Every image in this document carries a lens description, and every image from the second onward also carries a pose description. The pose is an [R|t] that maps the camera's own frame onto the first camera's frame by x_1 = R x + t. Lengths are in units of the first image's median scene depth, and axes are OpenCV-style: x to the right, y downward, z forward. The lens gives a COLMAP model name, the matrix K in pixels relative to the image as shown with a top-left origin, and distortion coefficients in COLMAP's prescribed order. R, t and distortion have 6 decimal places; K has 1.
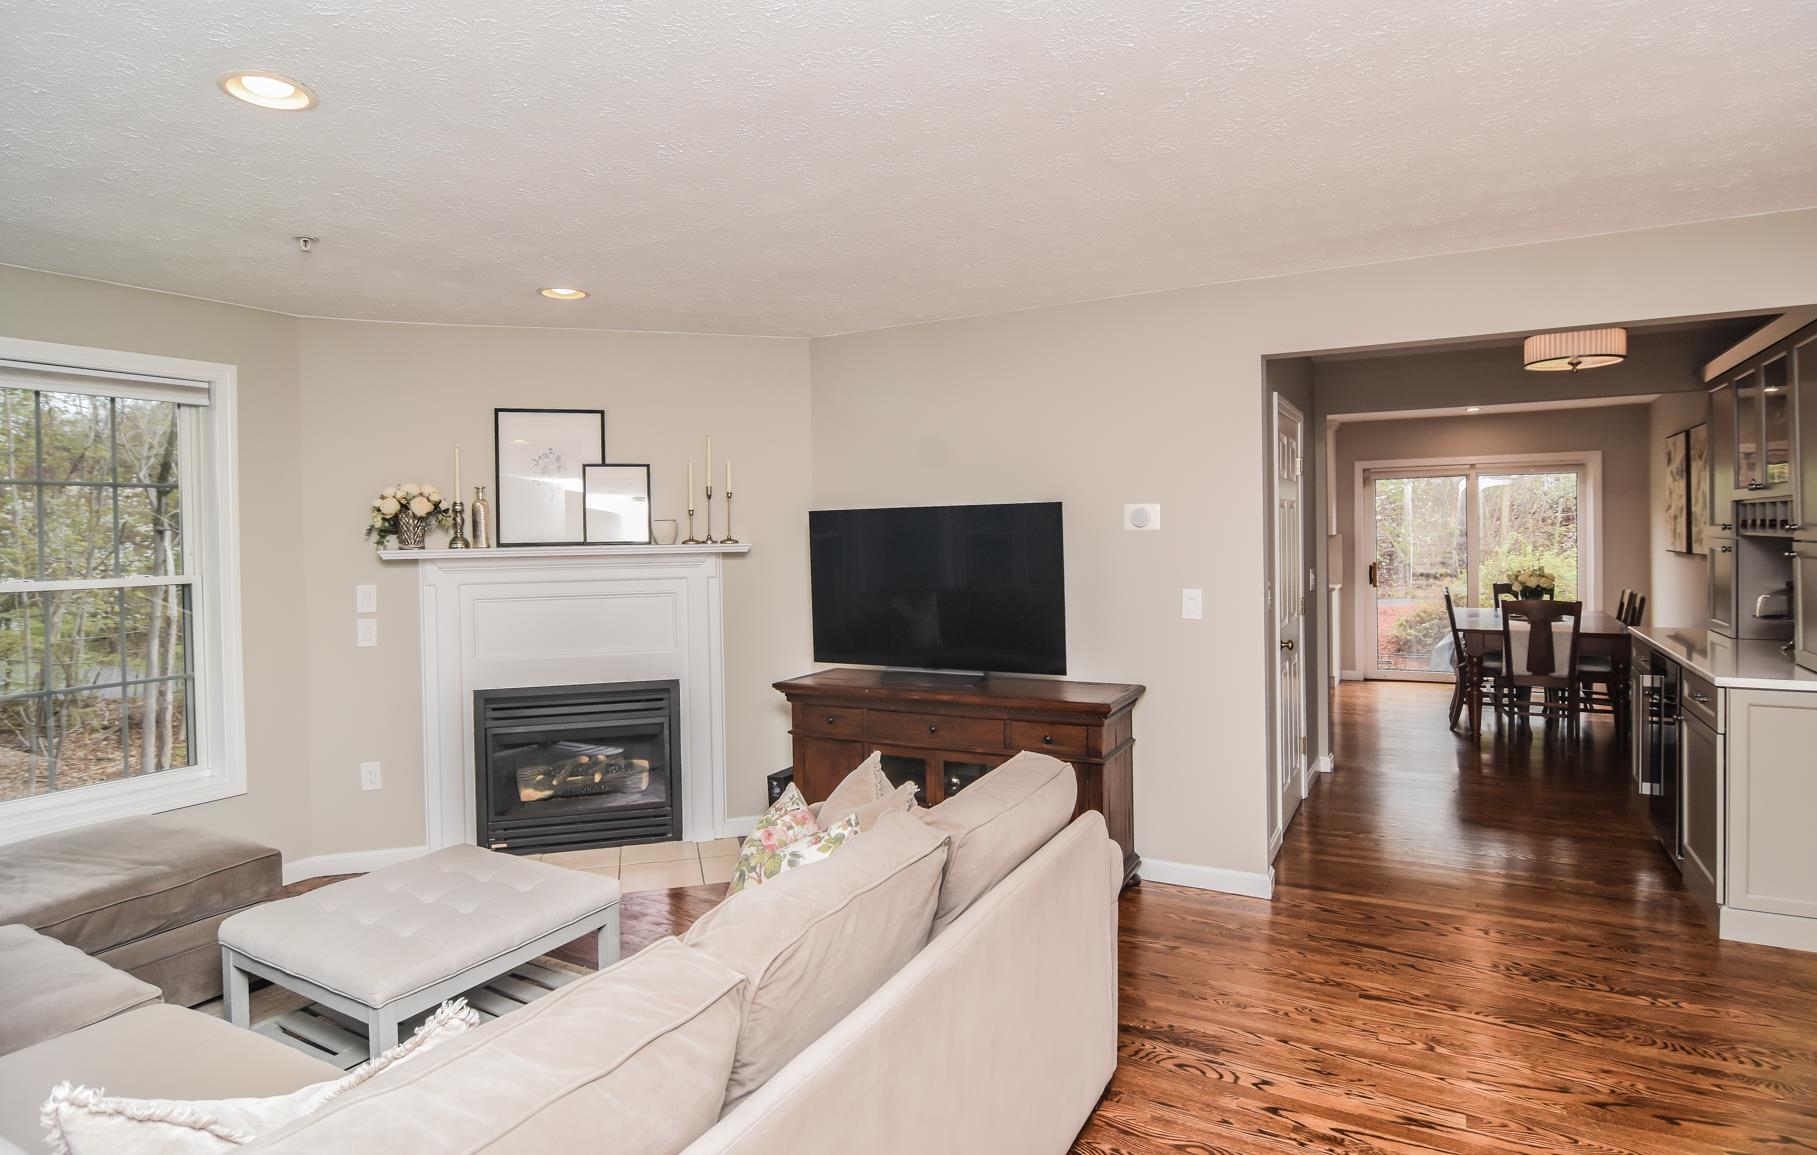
lens RADIAL K [[961.7, 0, 907.0], [0, 961.7, 553.4], [0, 0, 1]] dist [-0.004501, -0.011150]
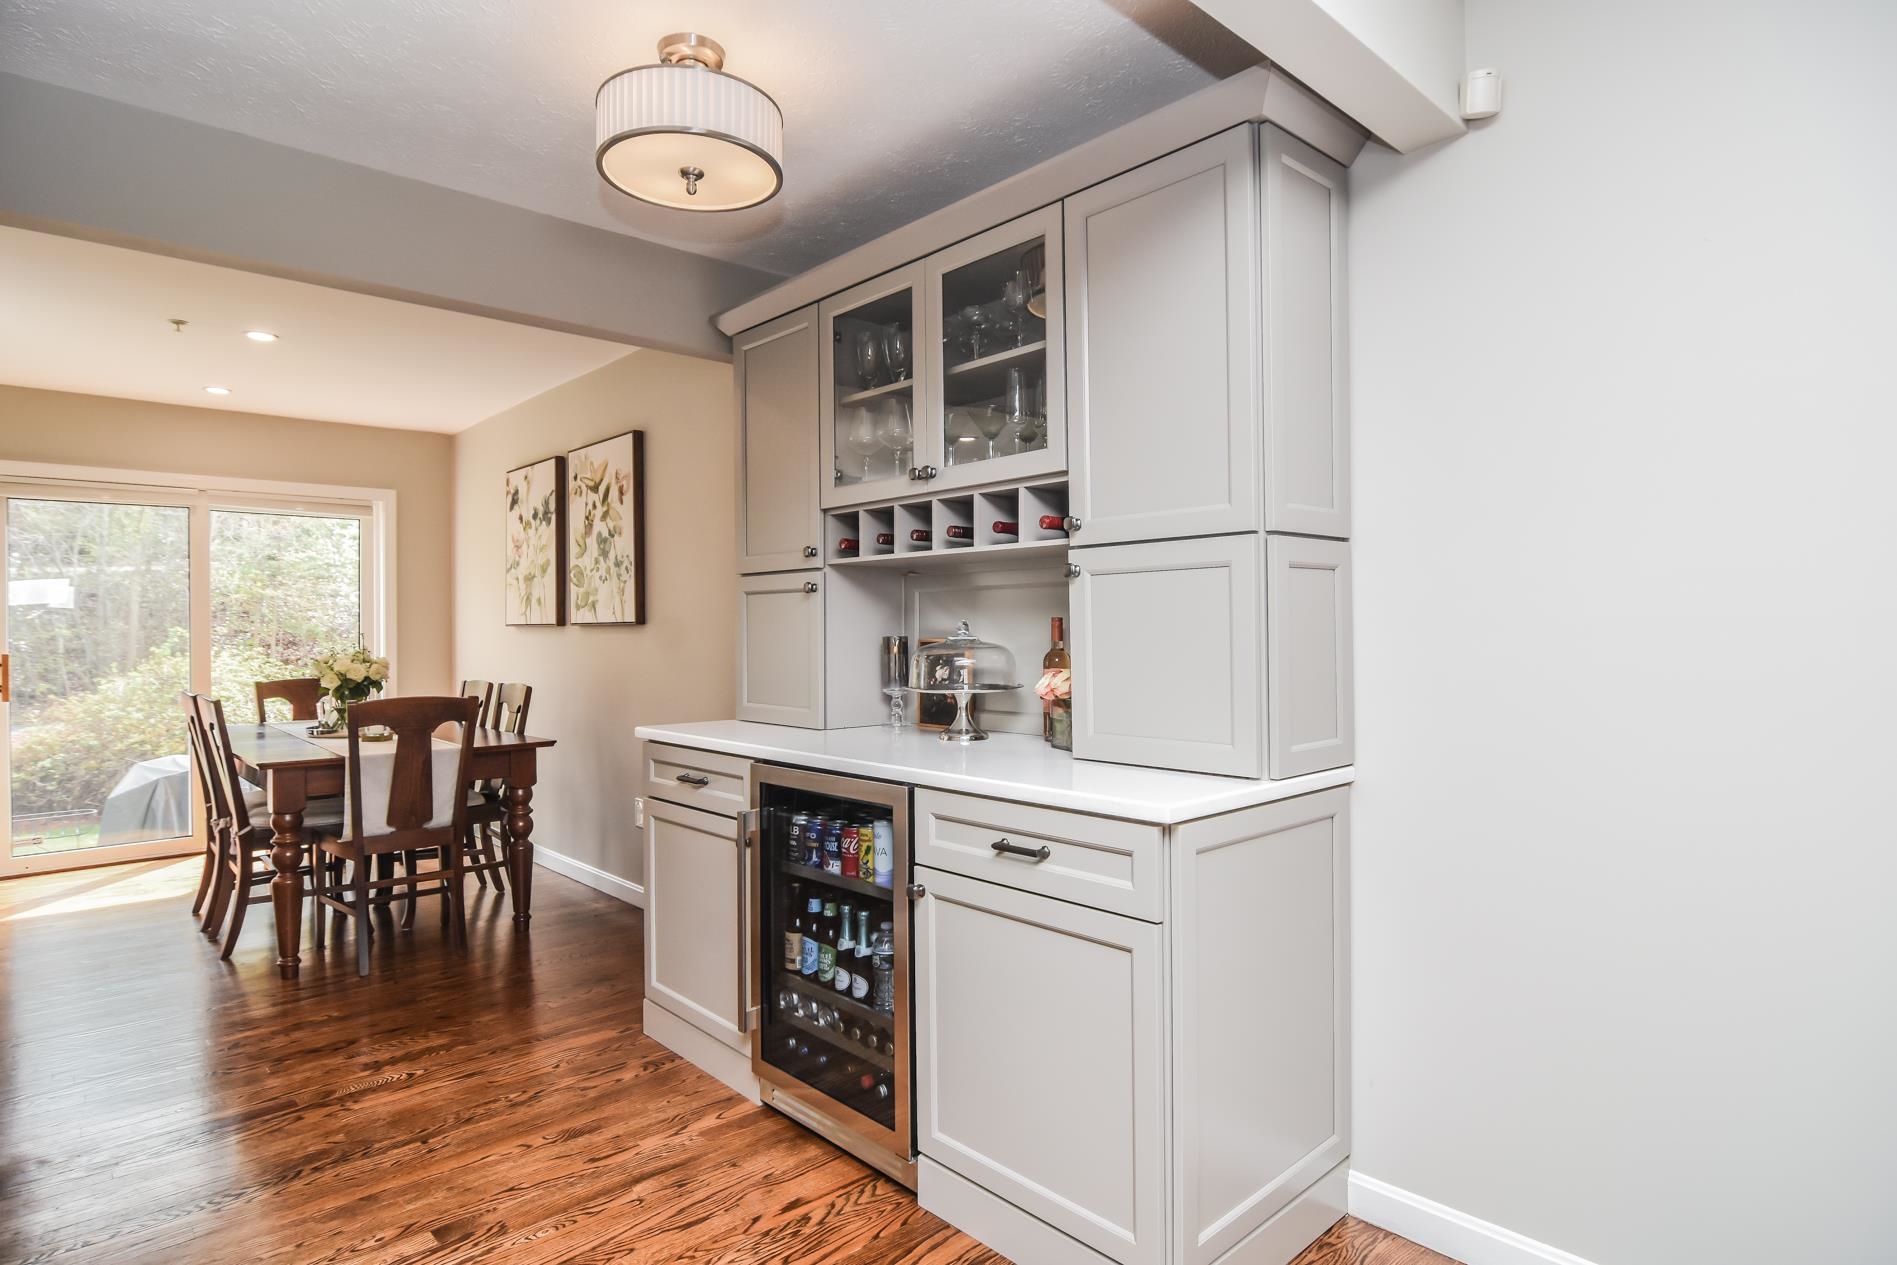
lens RADIAL K [[1021.8, 0, 953.6], [0, 1021.8, 629.8], [0, 0, 1]] dist [-0.005234, -0.011676]
pose [[0.306335, 0.010991, 0.951860, 0.174515], [0.023071, 0.999554, -0.018967, 0.026597], [-0.951644, 0.027770, 0.305945, 0.492566]]
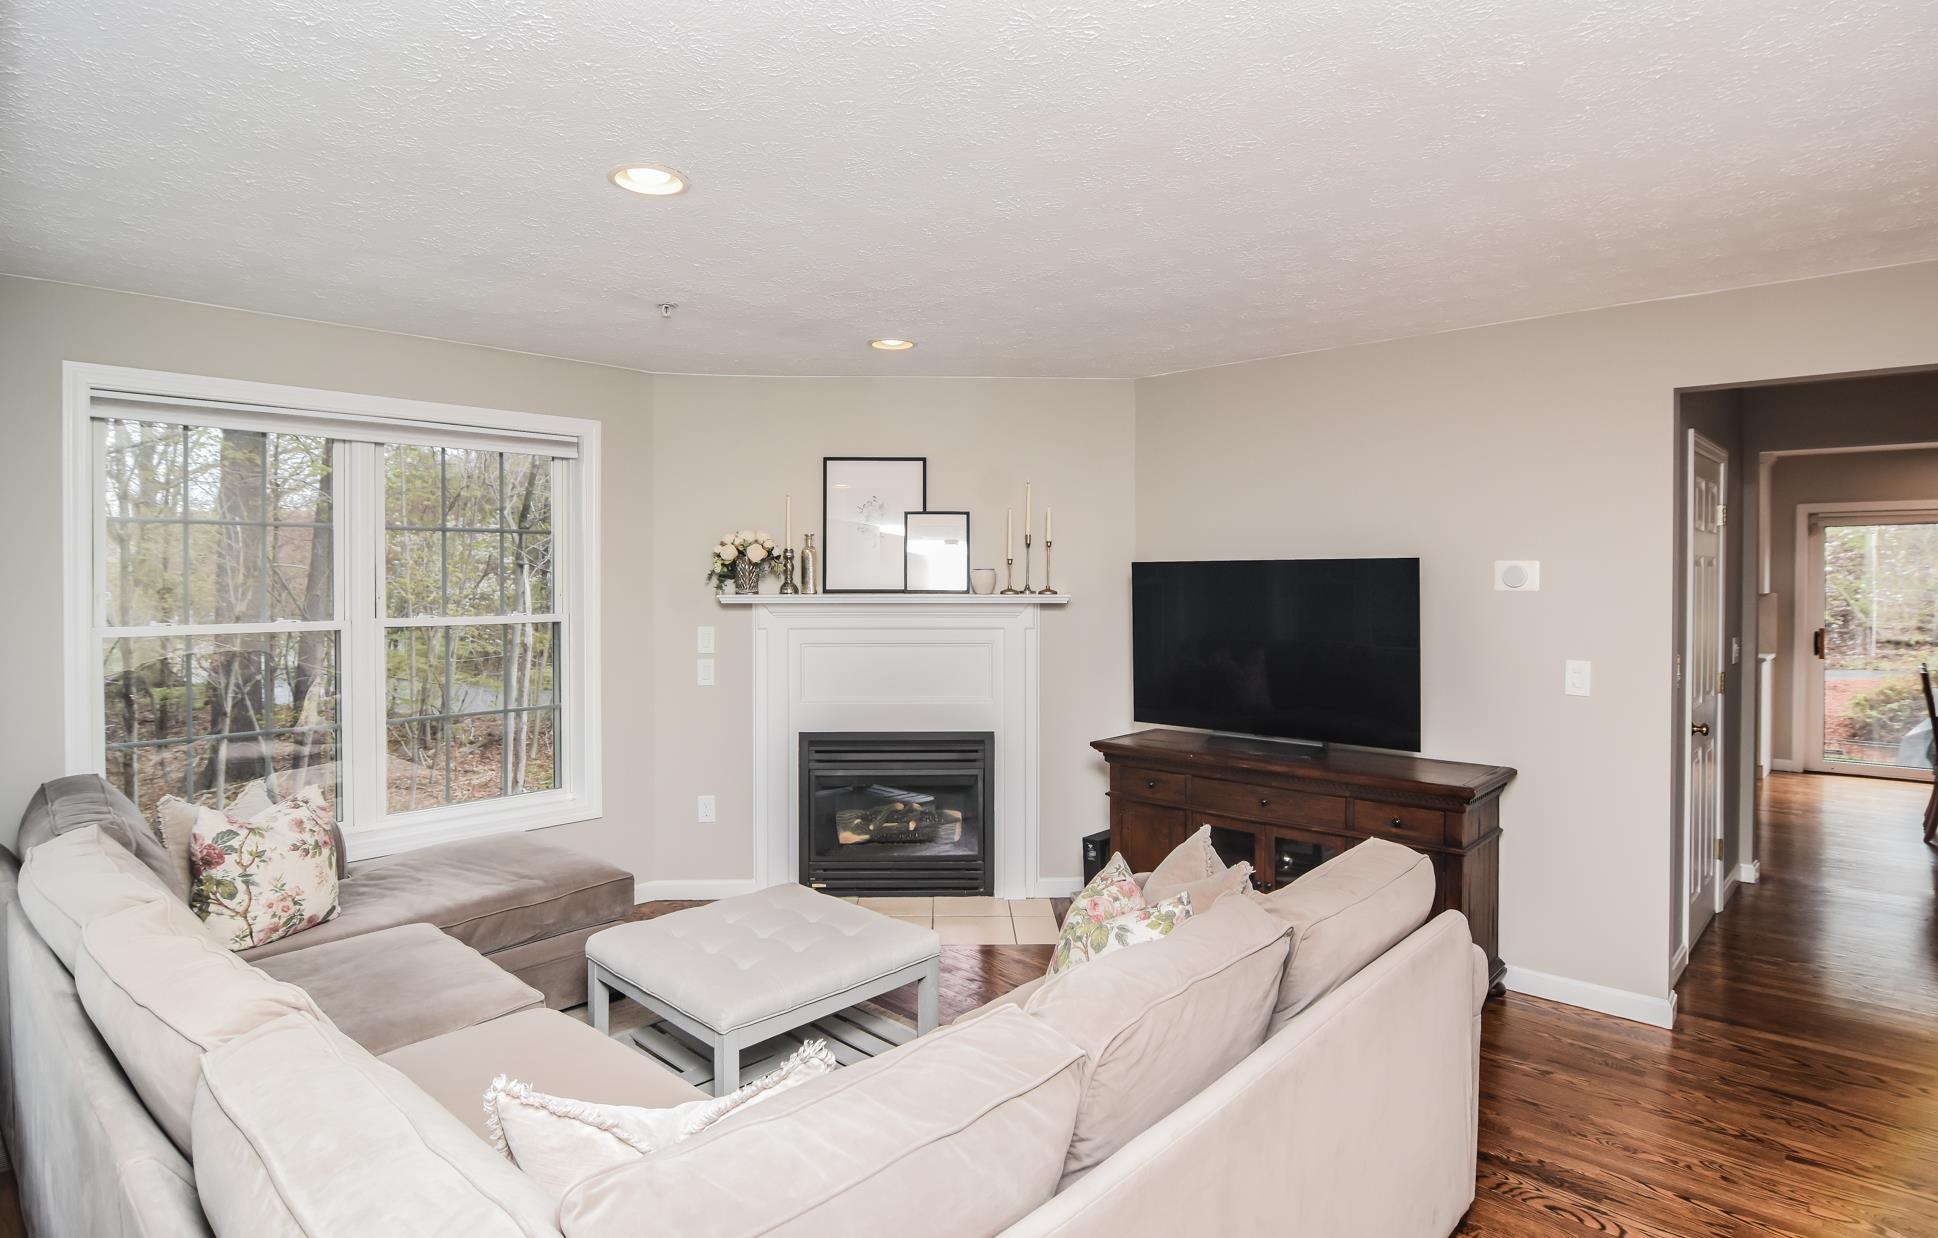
lens RADIAL K [[1025.7, 0, 971.3], [0, 1025.7, 593.5], [0, 0, 1]] dist [-0.004501, -0.011150]
pose [[0.970300, 0.020832, -0.241006, -0.012548], [-0.020962, 0.999778, 0.002023, -0.013327], [0.240994, 0.003089, 0.970522, -0.023937]]
